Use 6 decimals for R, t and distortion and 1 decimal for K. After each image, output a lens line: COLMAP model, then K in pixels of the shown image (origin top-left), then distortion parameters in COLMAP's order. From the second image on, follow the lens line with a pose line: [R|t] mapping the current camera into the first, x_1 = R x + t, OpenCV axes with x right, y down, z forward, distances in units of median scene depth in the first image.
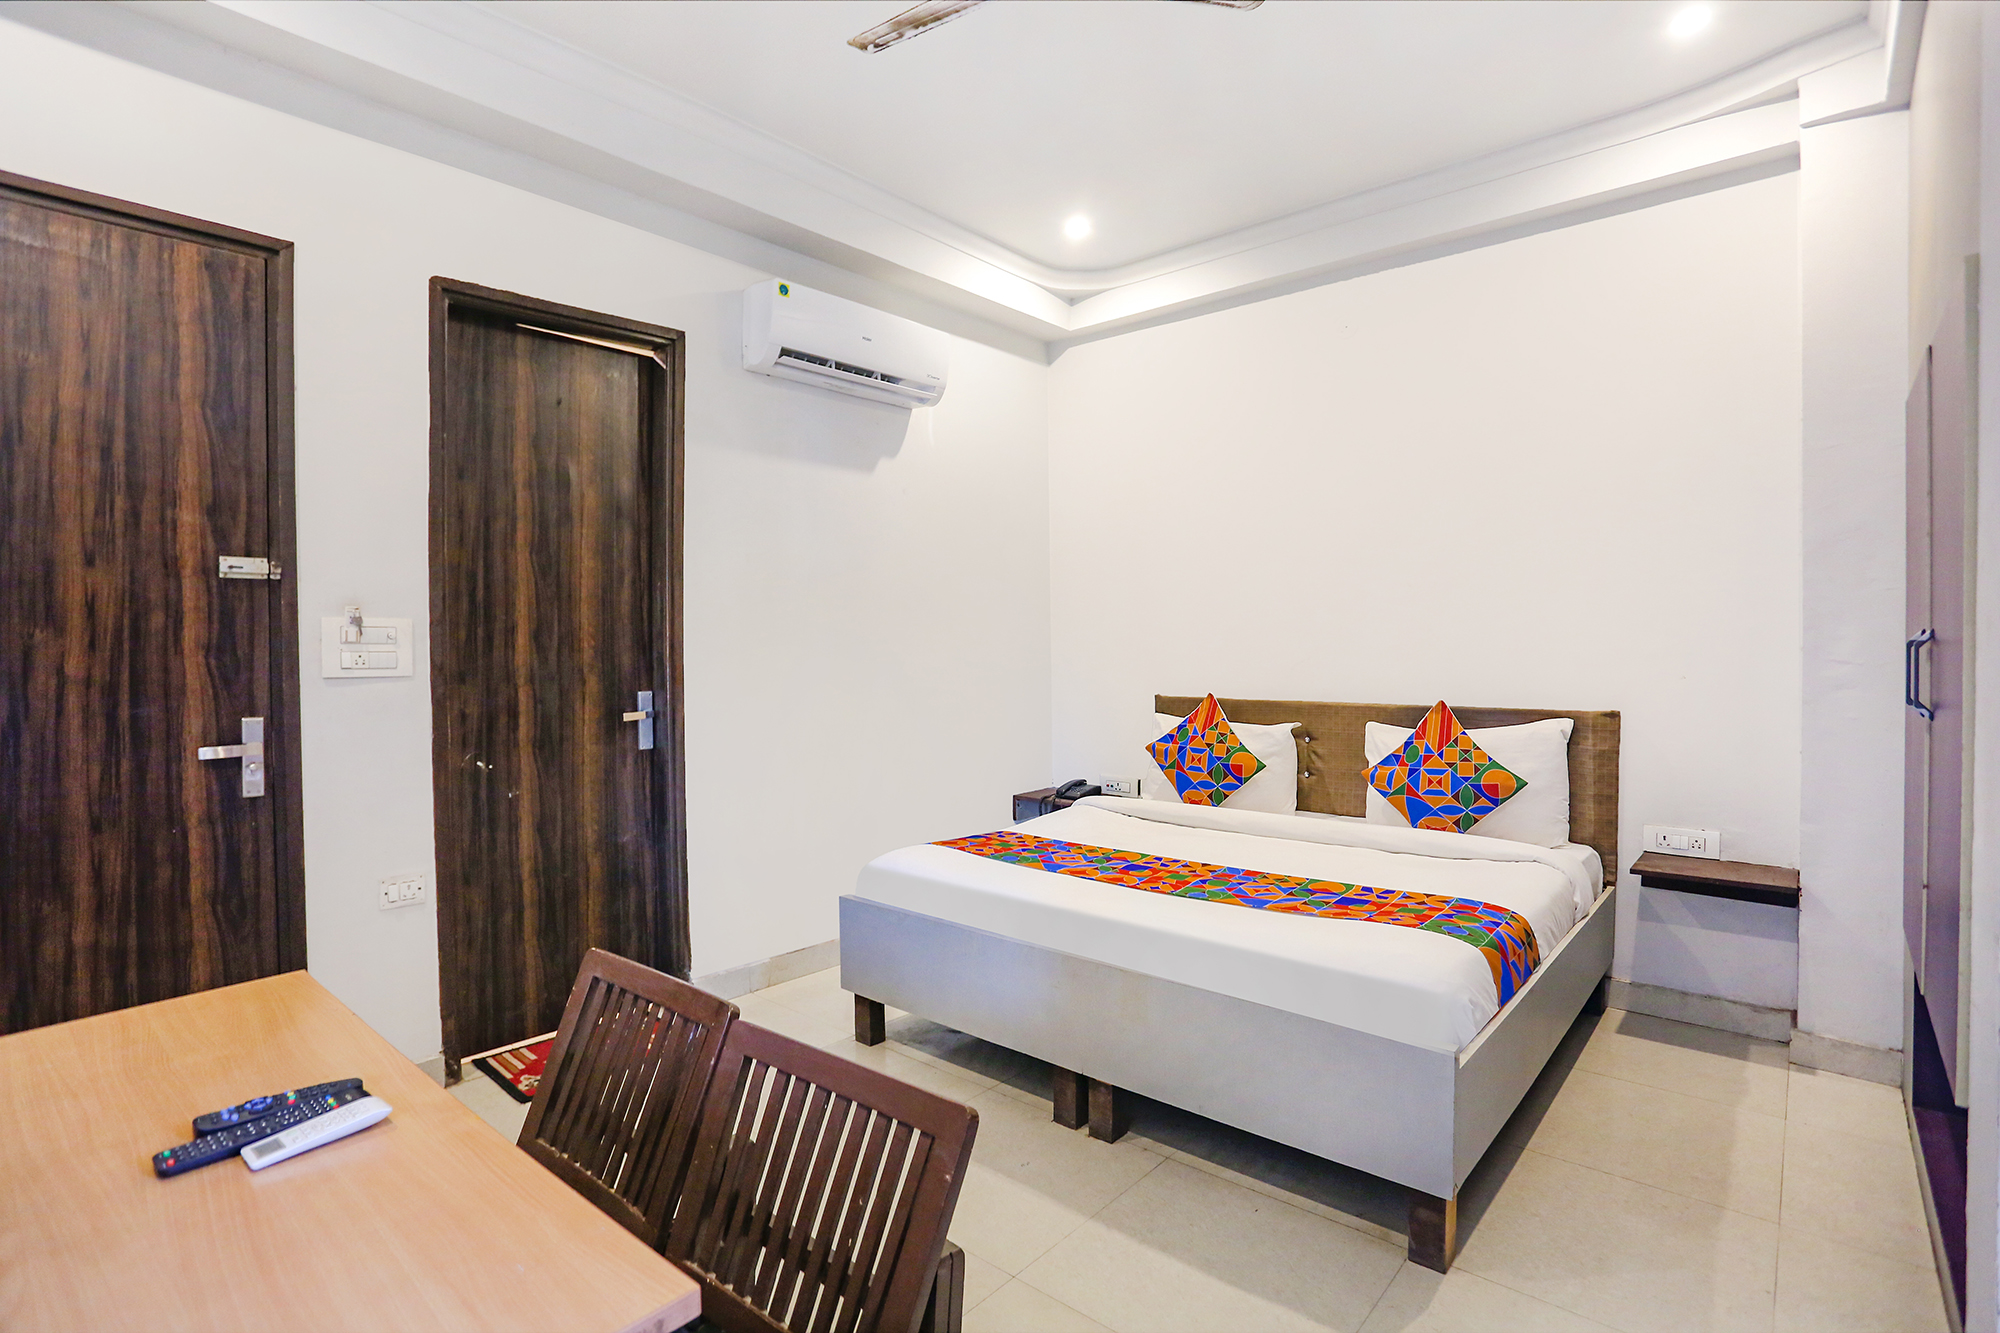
lens RADIAL K [[972.7, 0, 1001.0], [0, 972.7, 656.8], [0, 0, 1]] dist [-0.076619, 0.039016]
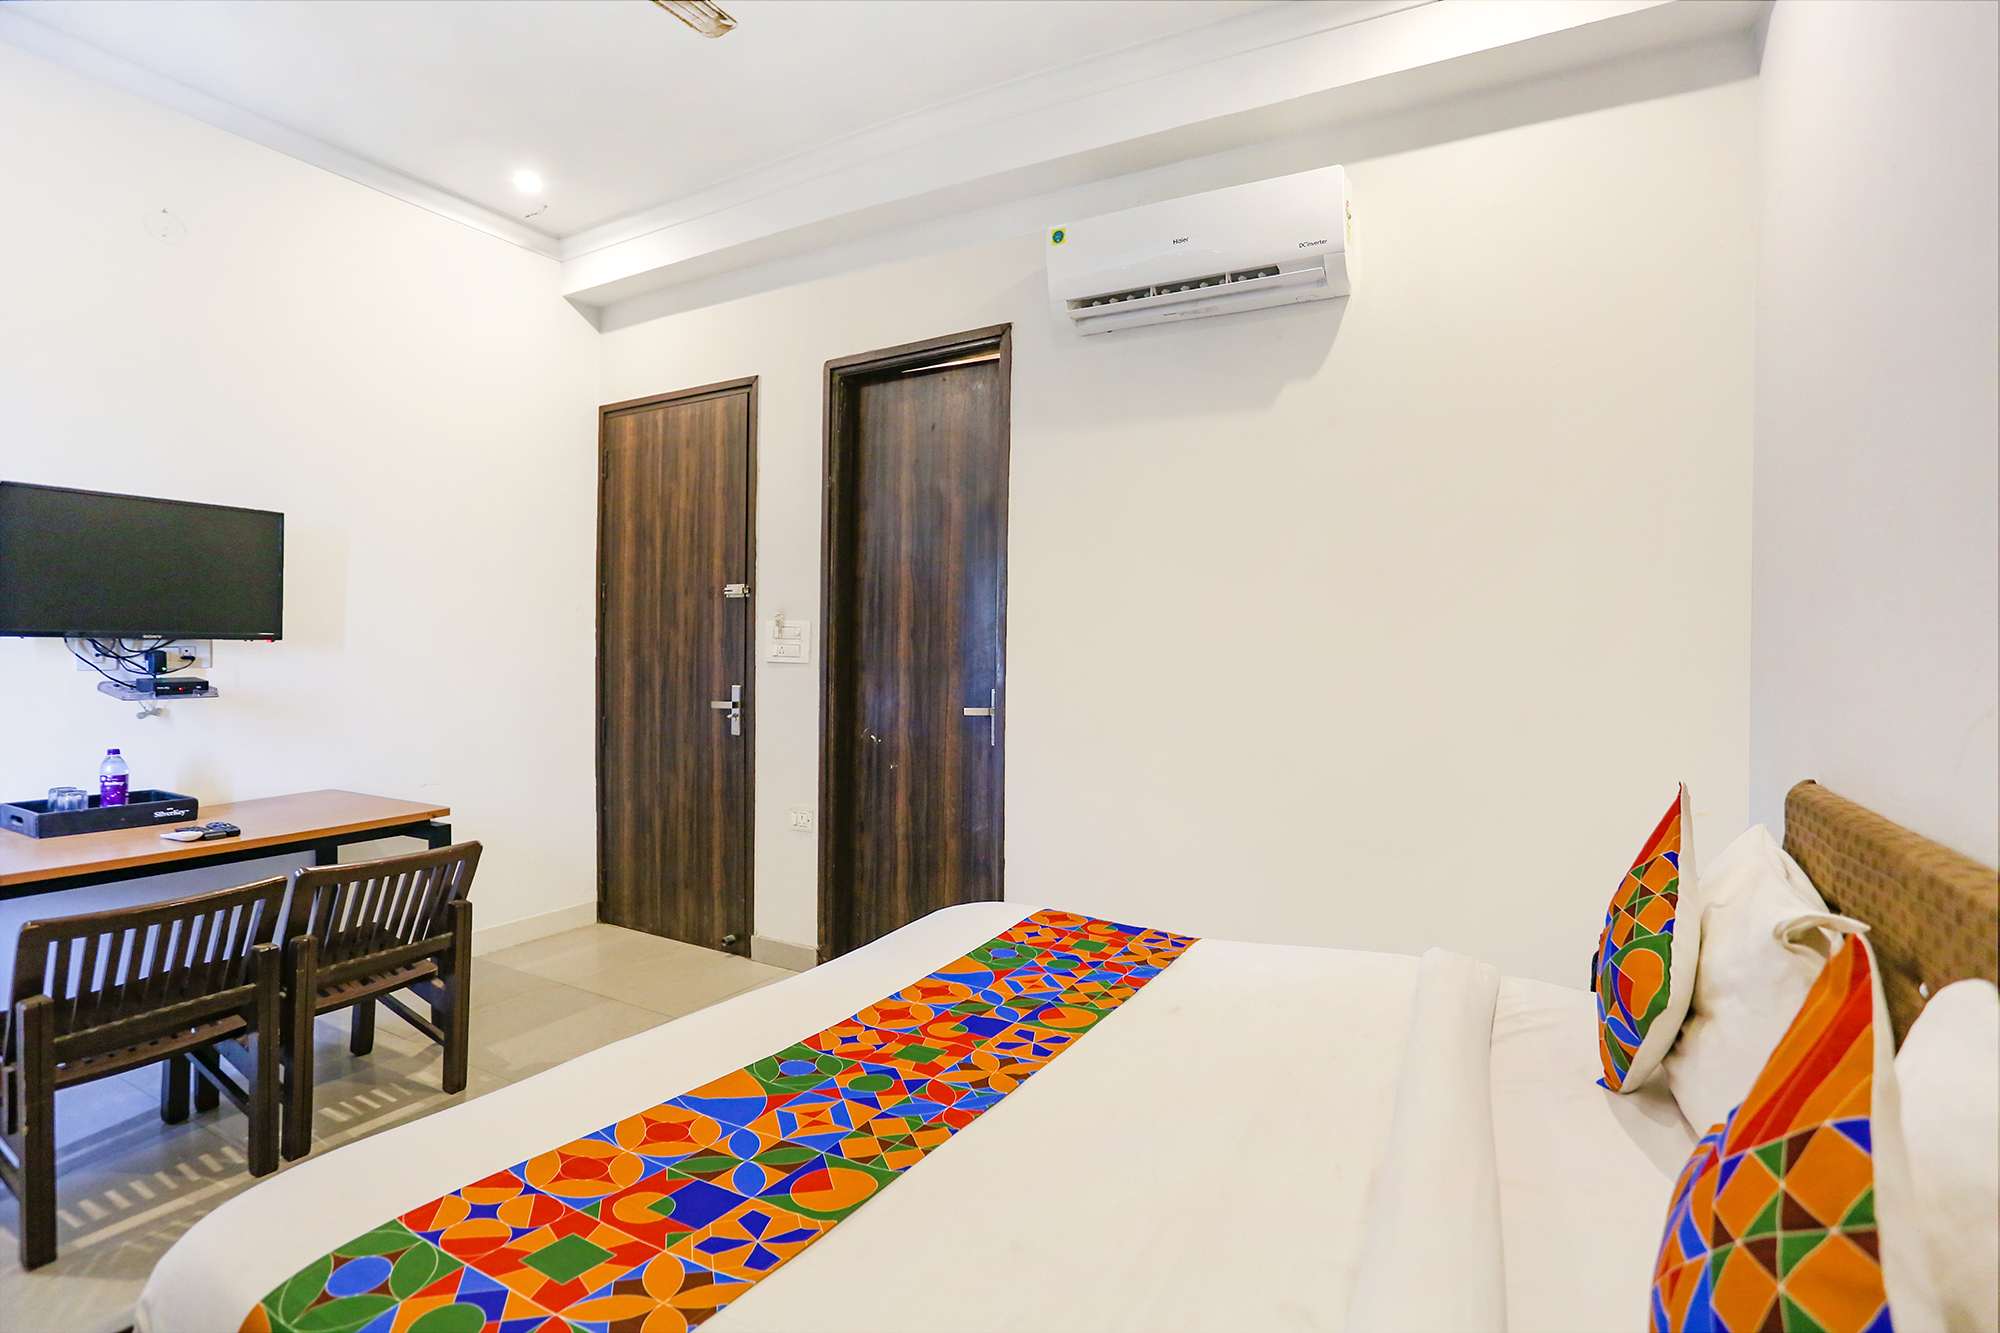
lens RADIAL K [[972.7, 0, 1001.0], [0, 972.7, 656.8], [0, 0, 1]] dist [-0.076619, 0.039016]
pose [[0.196584, 0.020575, -0.980271, 0.646451], [-0.024084, 0.999579, 0.016150, -0.014702], [0.980191, 0.020434, 0.196996, 0.812393]]
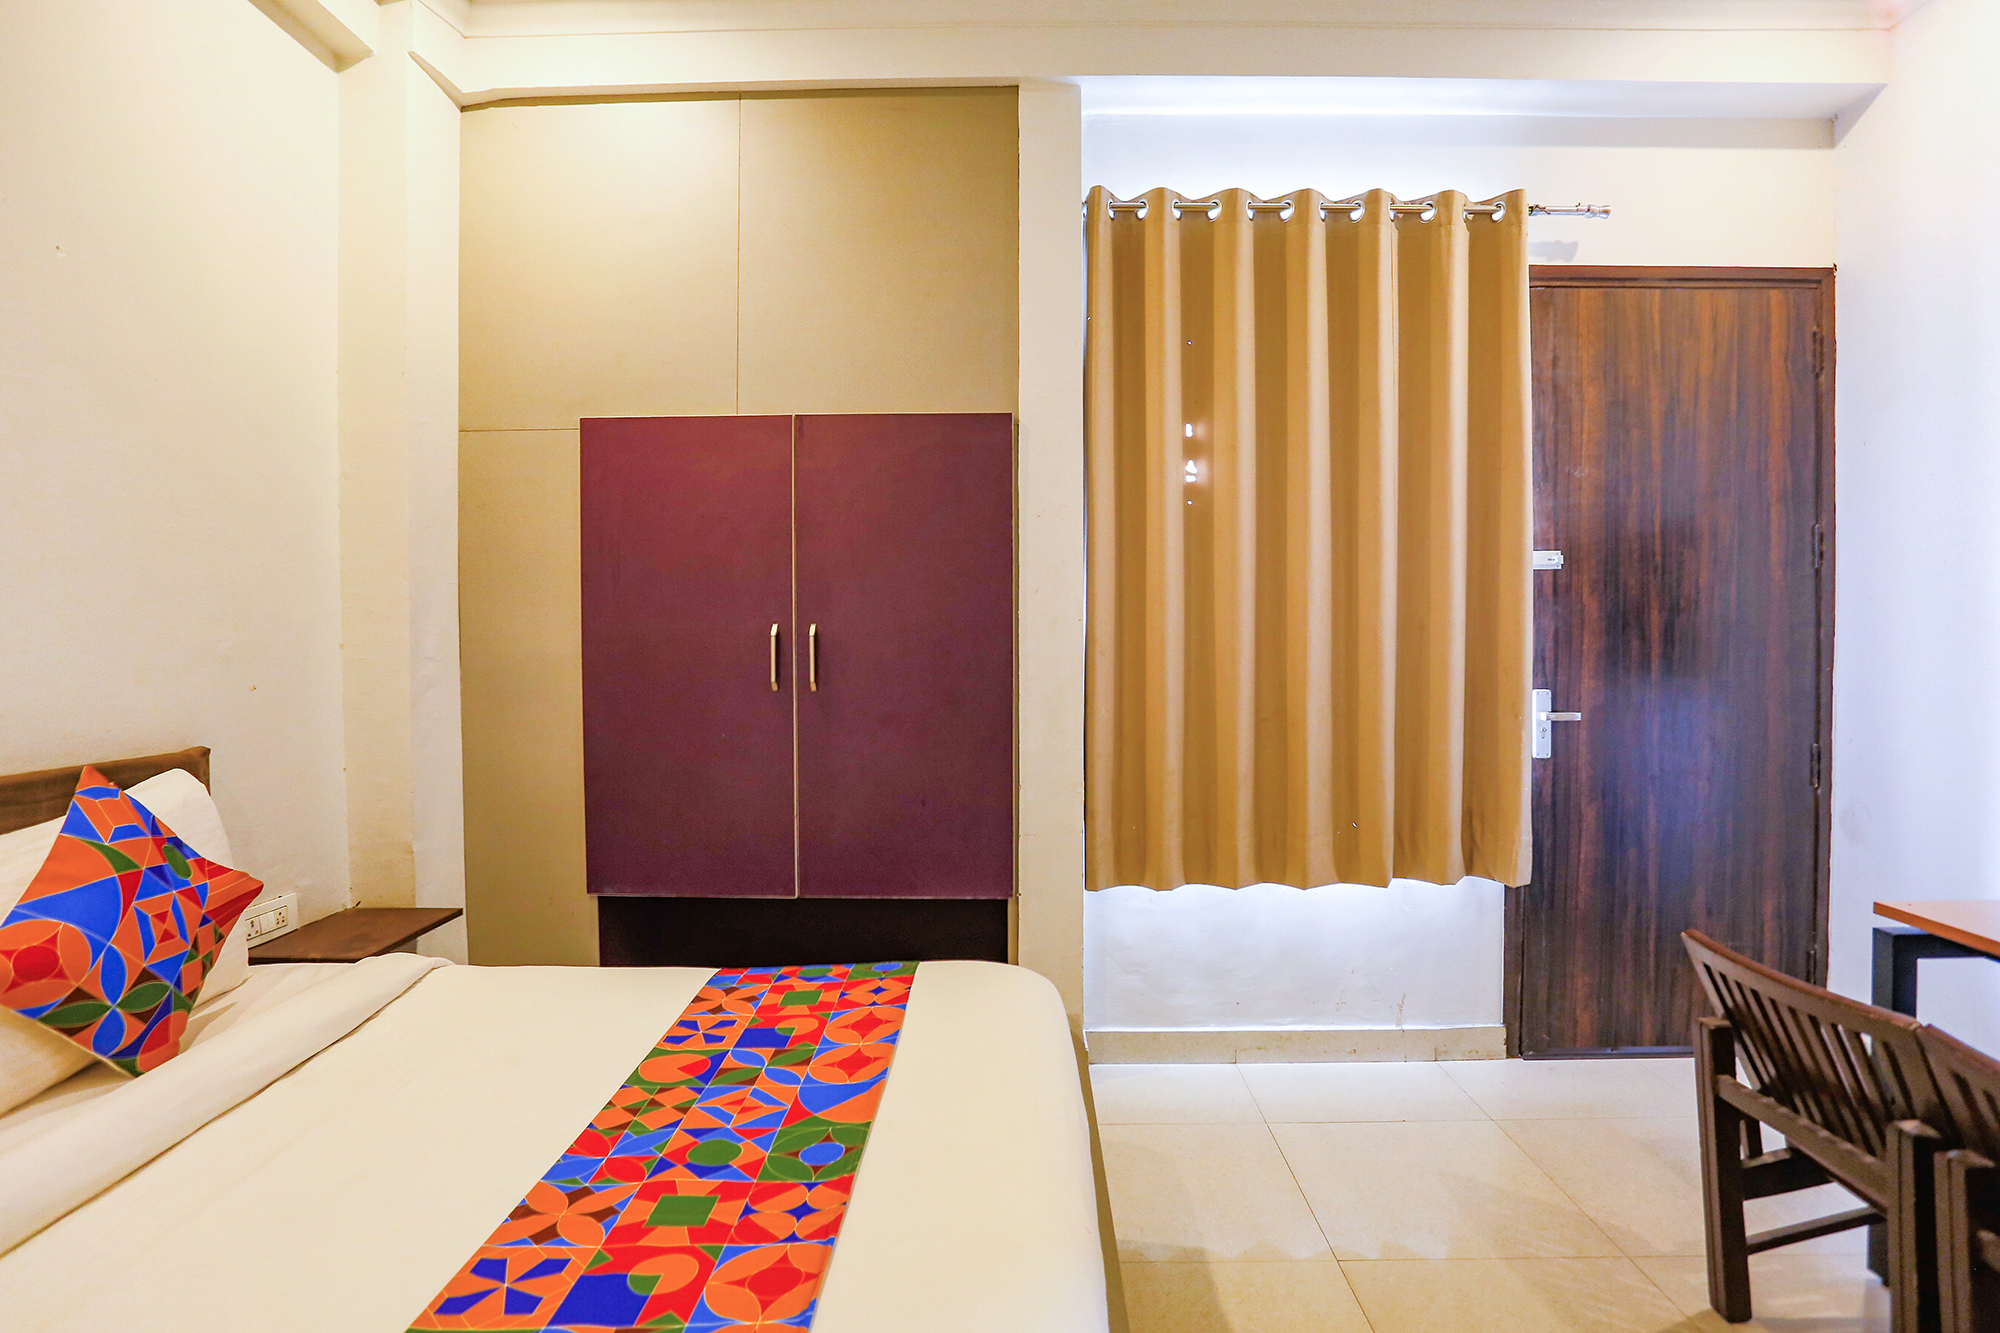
lens RADIAL K [[1030.8, 0, 1000.4], [0, 1030.8, 657.0], [0, 0, 1]] dist [-0.069105, 0.030643]
pose [[-0.641224, -0.007825, 0.767314, -0.191399], [0.019267, 0.999469, 0.026293, -0.009985], [-0.767112, 0.031644, -0.640733, 1.011066]]
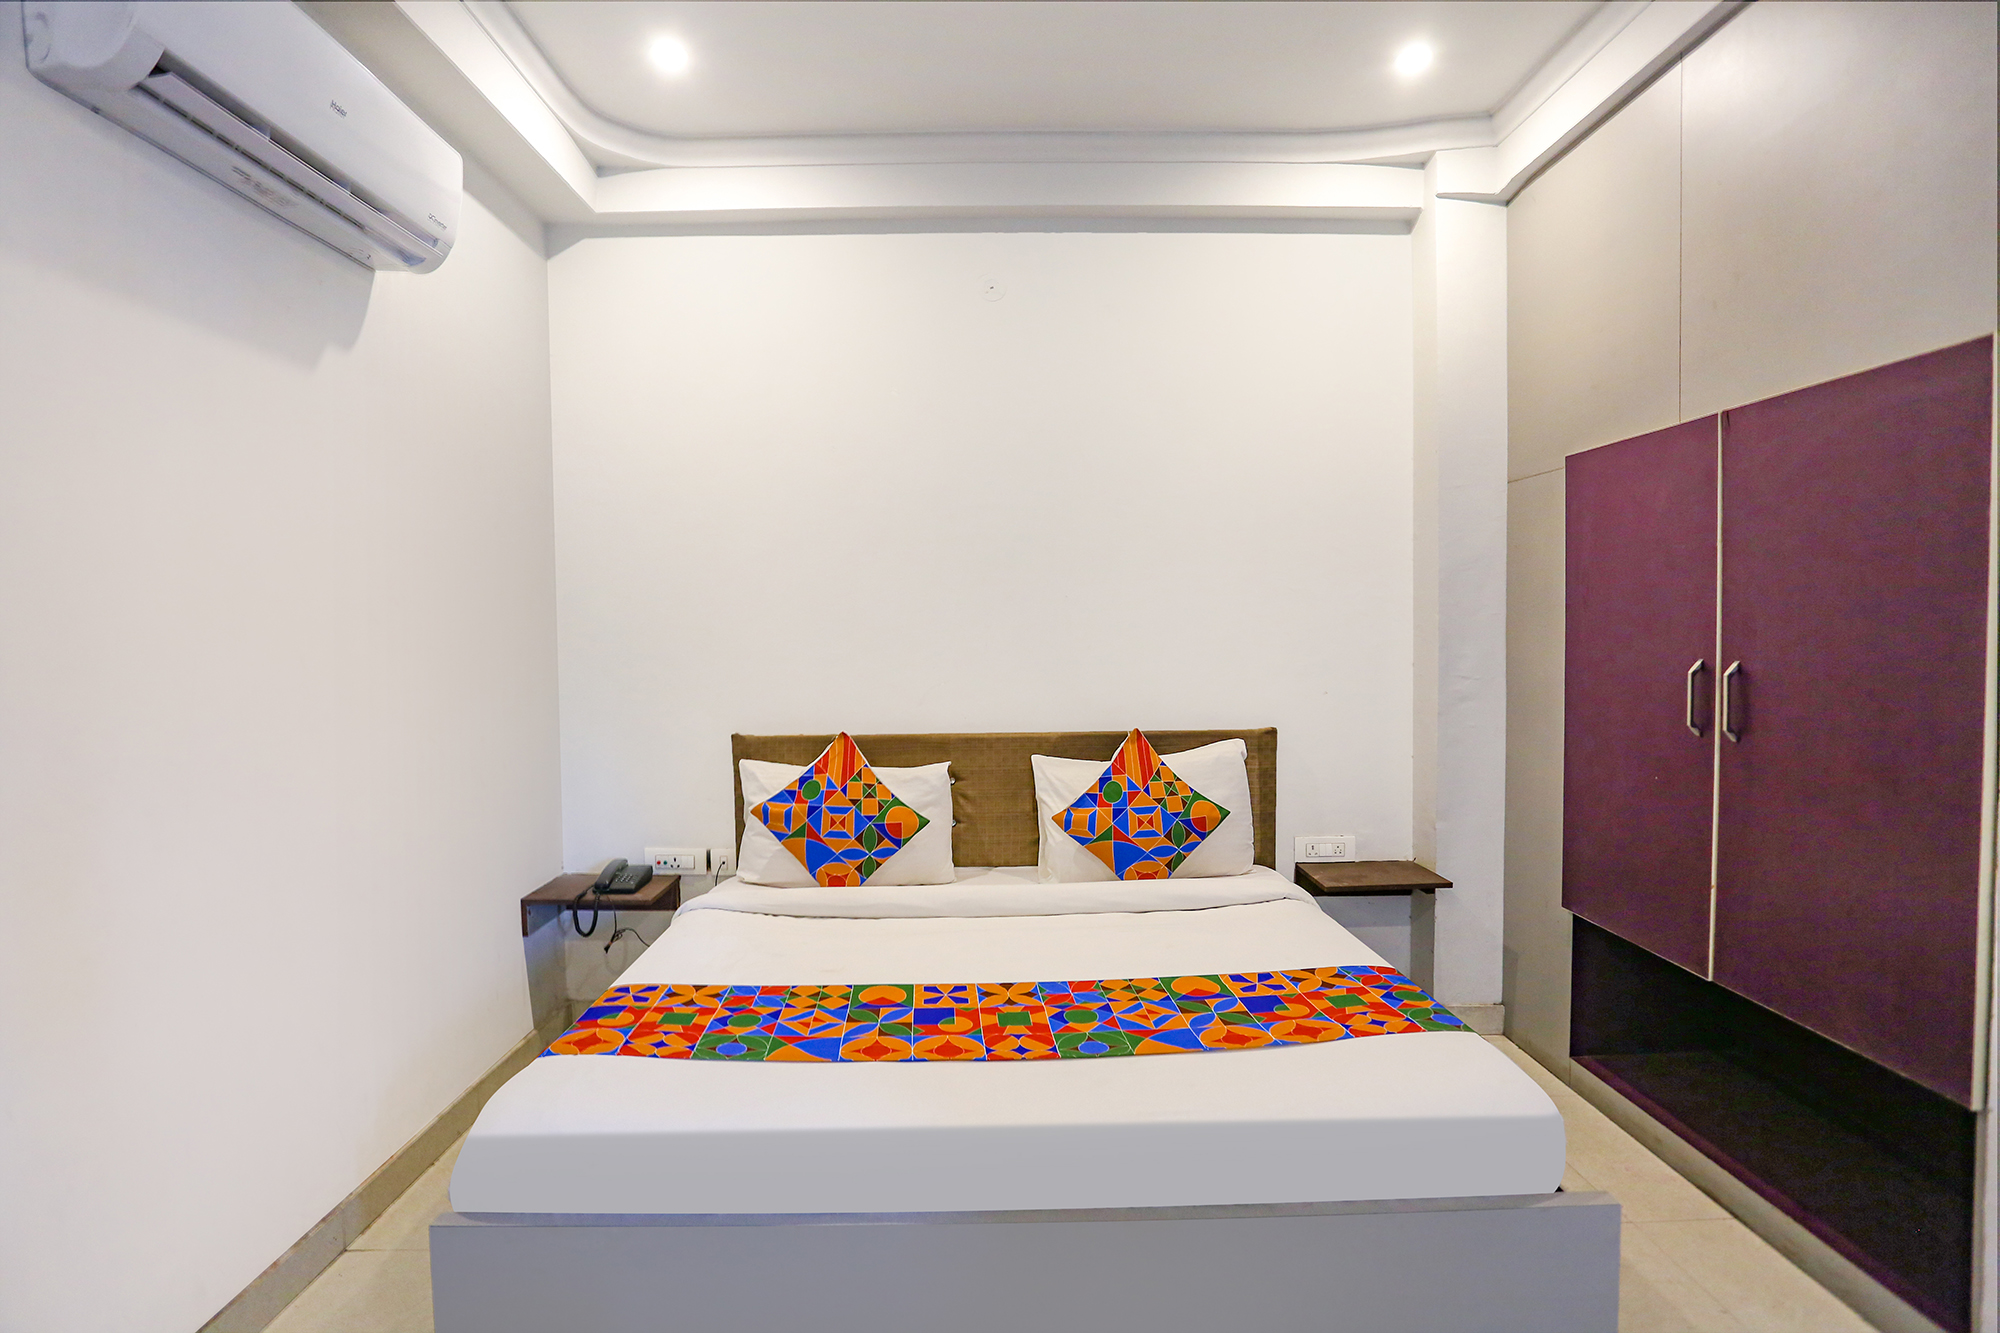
lens RADIAL K [[952.2, 0, 1009.3], [0, 952.2, 664.1], [0, 0, 1]] dist [-0.090130, 0.060958]
pose [[0.742994, -0.019952, 0.669001, -0.224356], [0.015798, 0.999800, 0.012273, -0.027371], [-0.669112, 0.001450, 0.743160, 0.444174]]
